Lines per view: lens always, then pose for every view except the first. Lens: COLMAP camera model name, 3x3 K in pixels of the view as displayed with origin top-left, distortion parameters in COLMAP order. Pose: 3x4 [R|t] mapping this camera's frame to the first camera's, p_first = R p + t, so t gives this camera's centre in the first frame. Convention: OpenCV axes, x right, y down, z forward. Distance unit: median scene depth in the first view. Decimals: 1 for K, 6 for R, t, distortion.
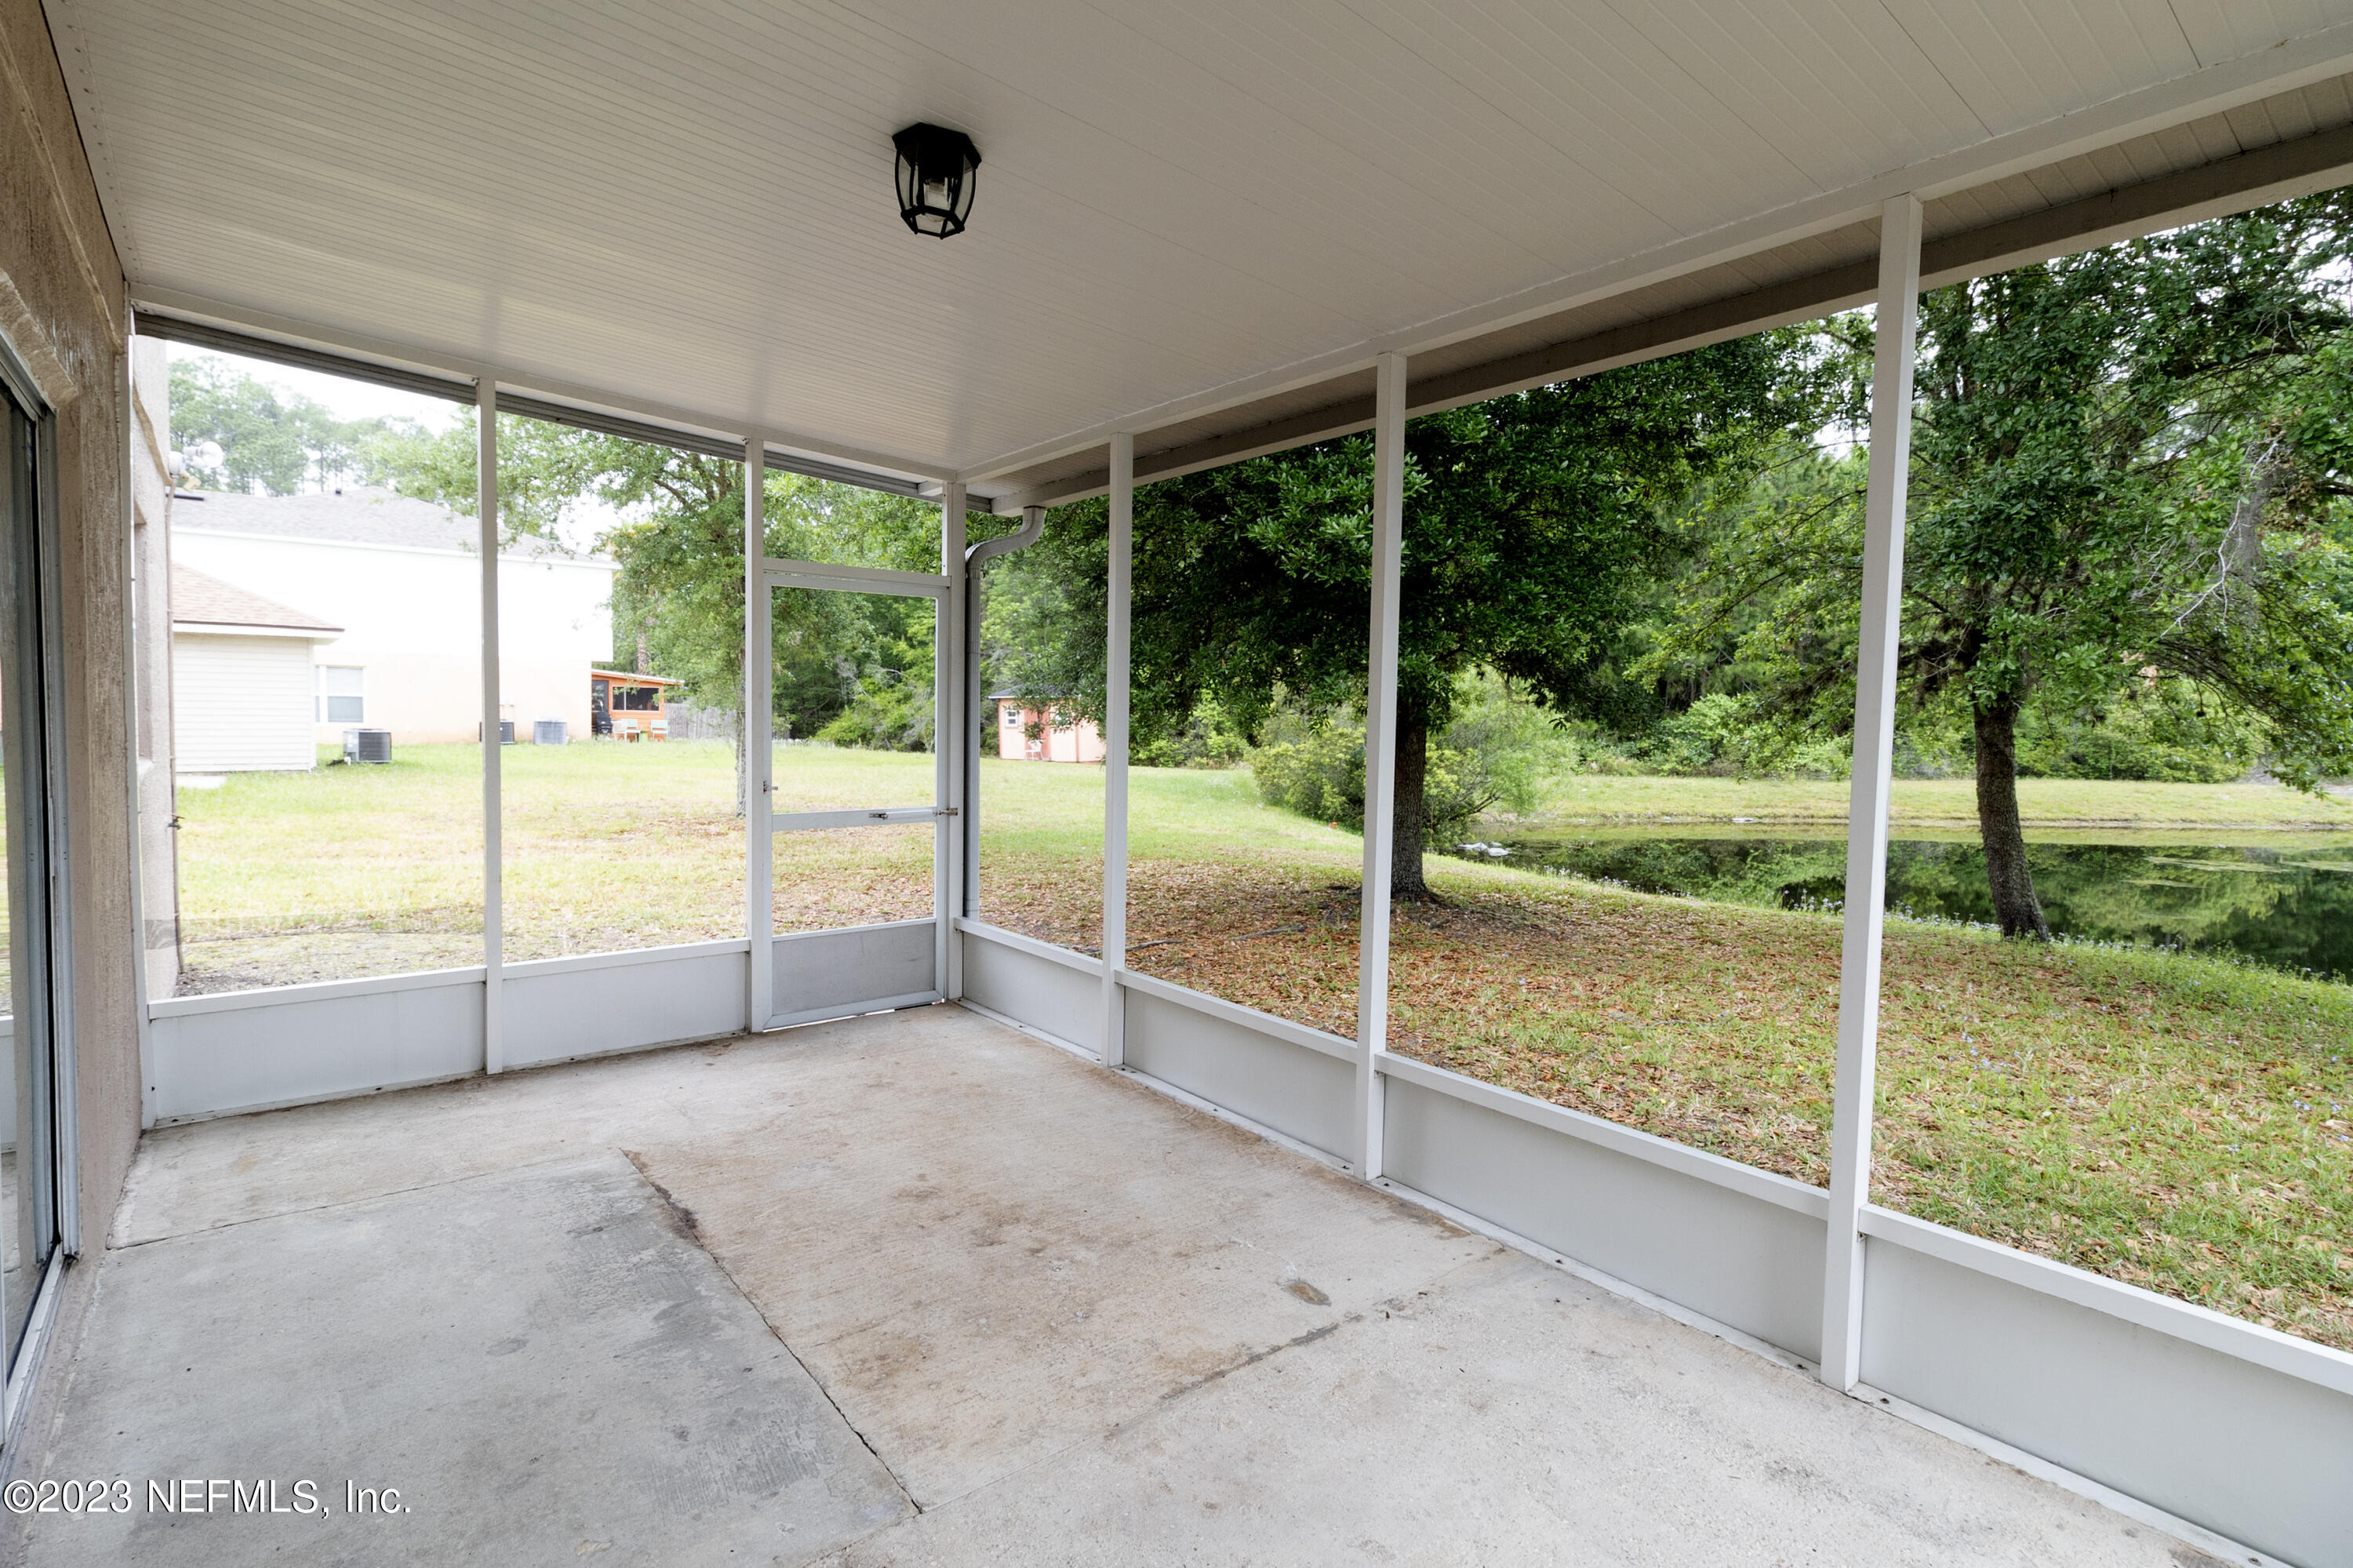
lens RADIAL K [[1140.8, 0, 1176.6], [0, 1140.8, 767.8], [0, 0, 1]] dist [-0.001279, -0.000050]
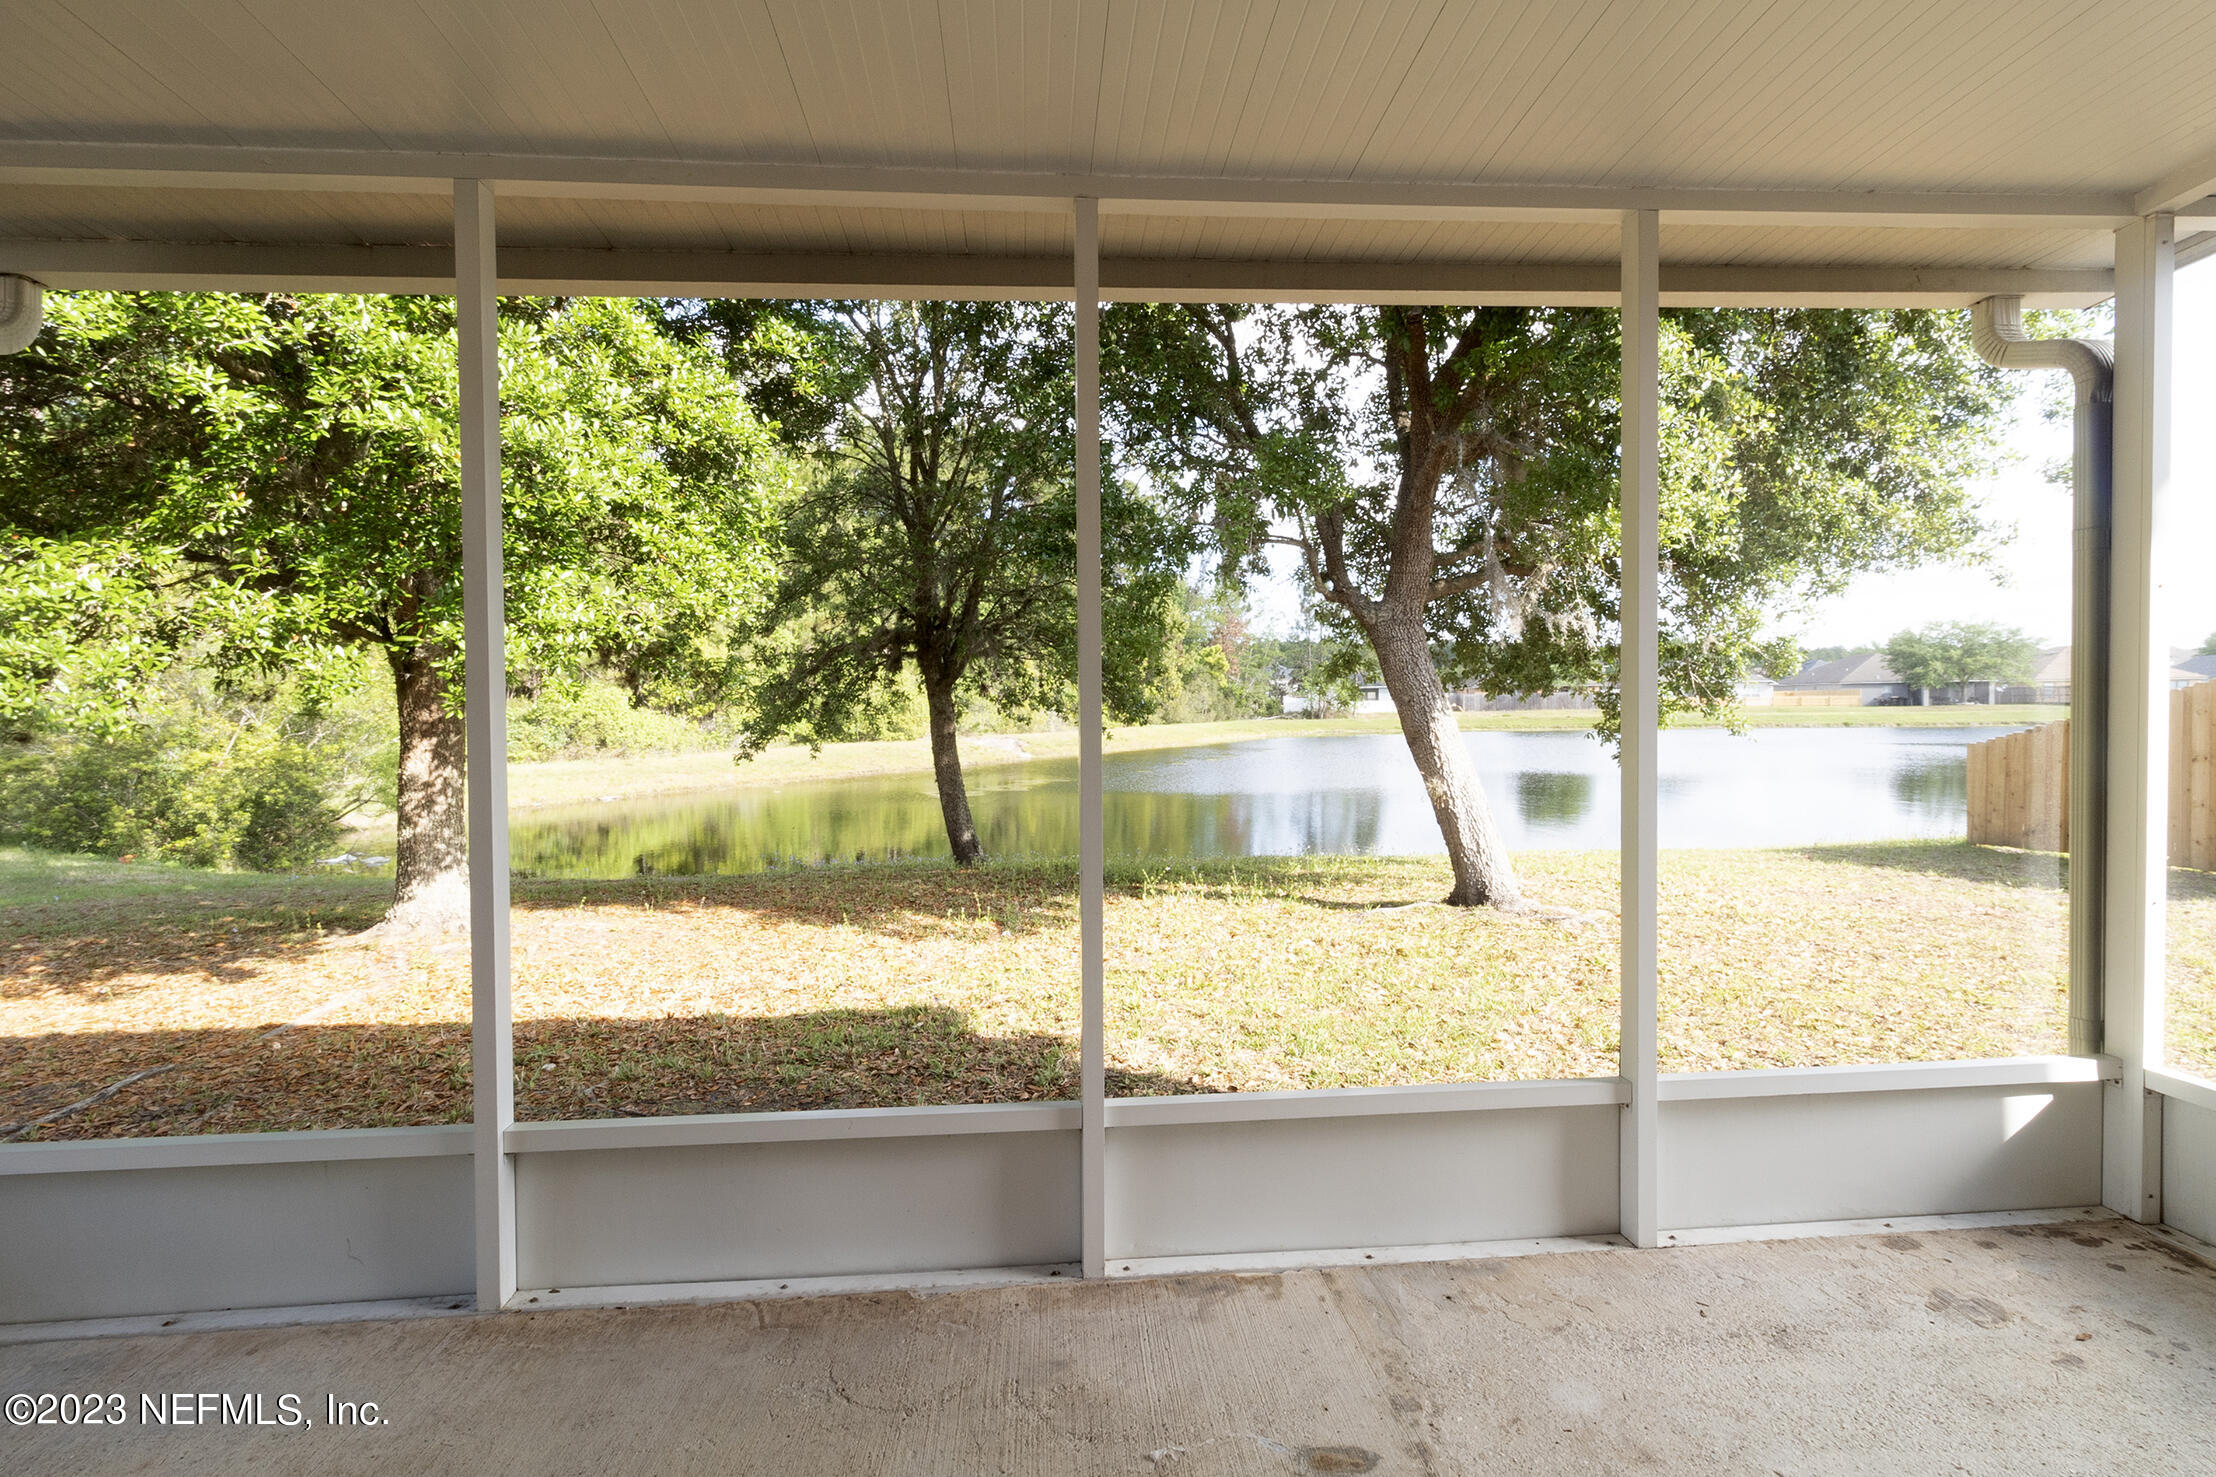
lens RADIAL K [[1042.5, 0, 1109.7], [0, 1042.5, 720.3], [0, 0, 1]] dist [0.001117, -0.000225]
pose [[0.566806, -0.042135, 0.822773, -0.163666], [0.065493, 0.997835, 0.005982, -0.005947], [-0.821244, 0.050495, 0.568339, 0.241330]]
